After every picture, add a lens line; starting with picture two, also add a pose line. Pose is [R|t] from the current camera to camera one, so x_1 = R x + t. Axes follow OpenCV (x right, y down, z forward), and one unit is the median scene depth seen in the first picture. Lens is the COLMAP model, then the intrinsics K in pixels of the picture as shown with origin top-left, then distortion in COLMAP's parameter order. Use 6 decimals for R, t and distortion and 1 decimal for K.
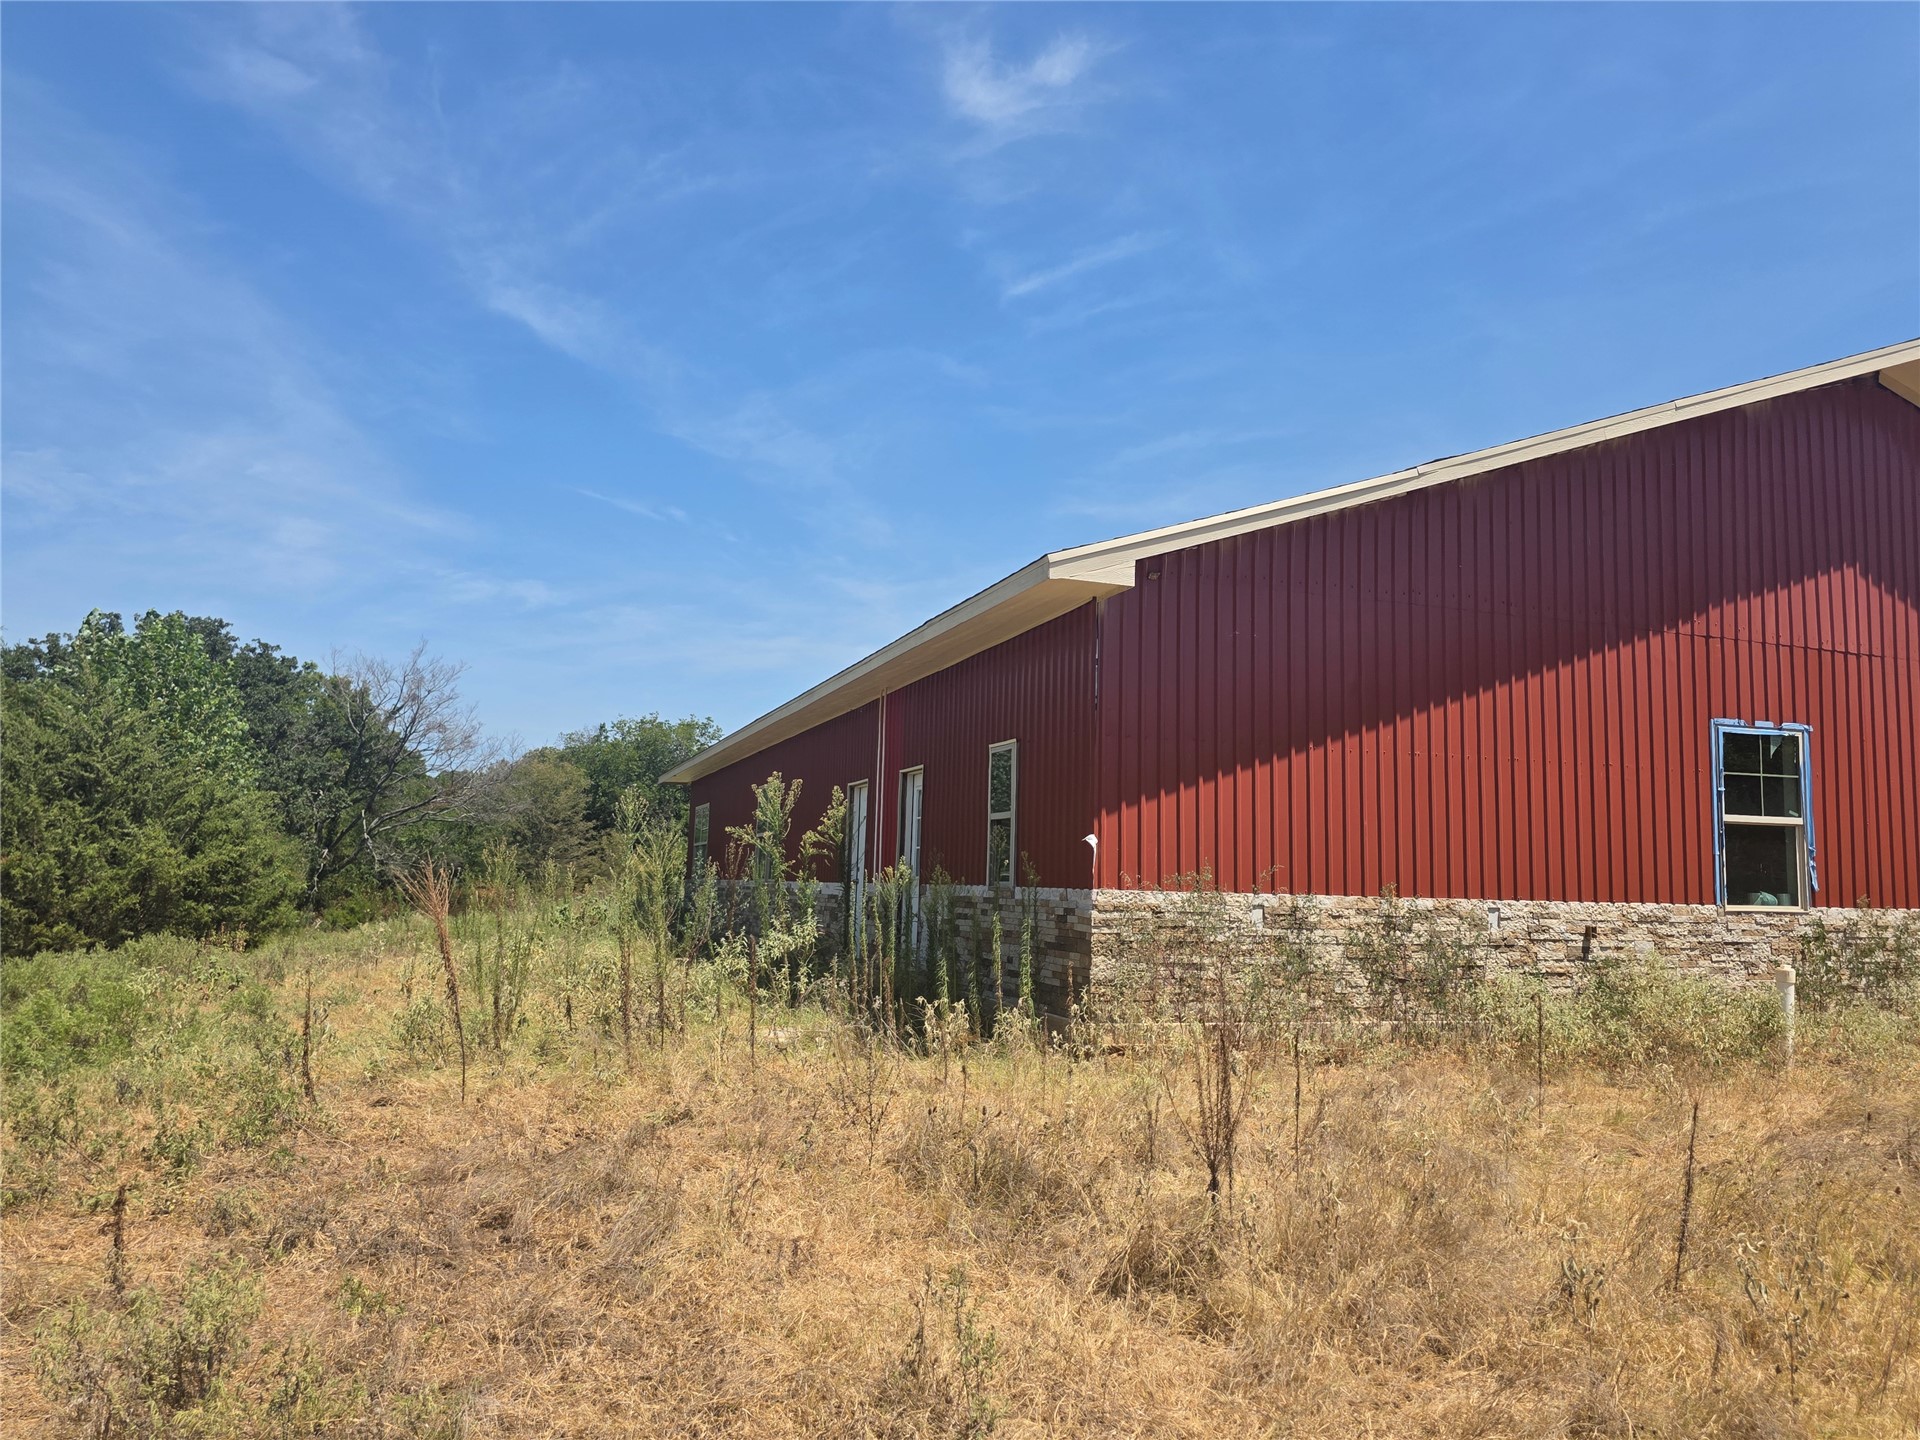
lens RADIAL K [[1443.1, 0, 962.1], [0, 1443.1, 705.5], [0, 0, 1]] dist [0.079550, -0.035242]
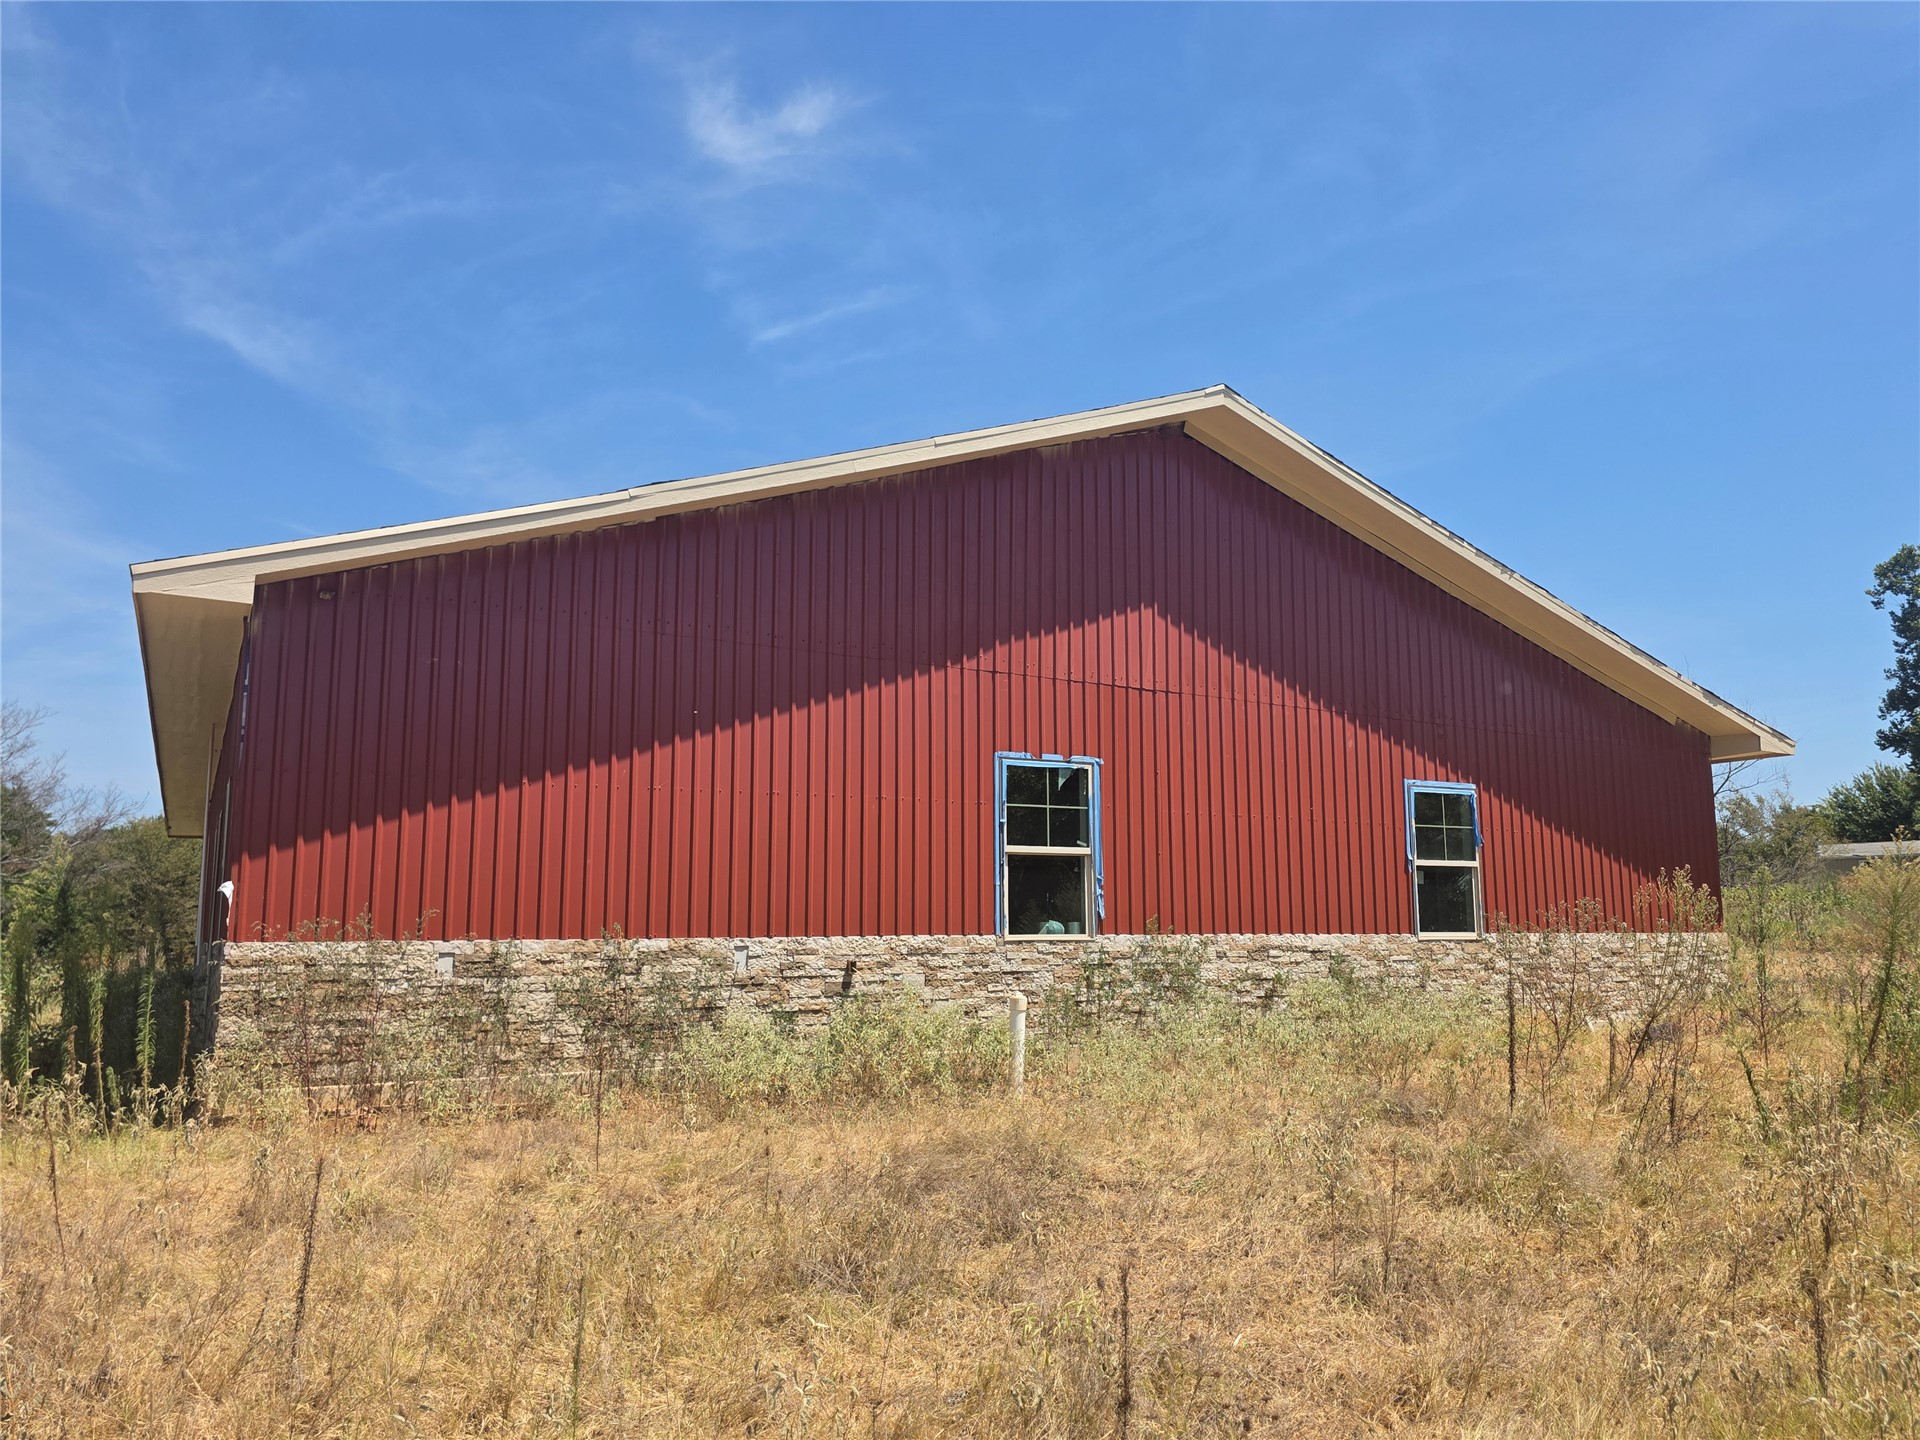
lens RADIAL K [[1443.1, 0, 978.3], [0, 1443.1, 729.8], [0, 0, 1]] dist [0.079550, -0.035242]
pose [[0.985236, -0.000965, 0.171197, 0.330855], [0.003848, 0.999856, -0.016513, 0.010139], [-0.171157, 0.016928, 0.985098, 0.016279]]
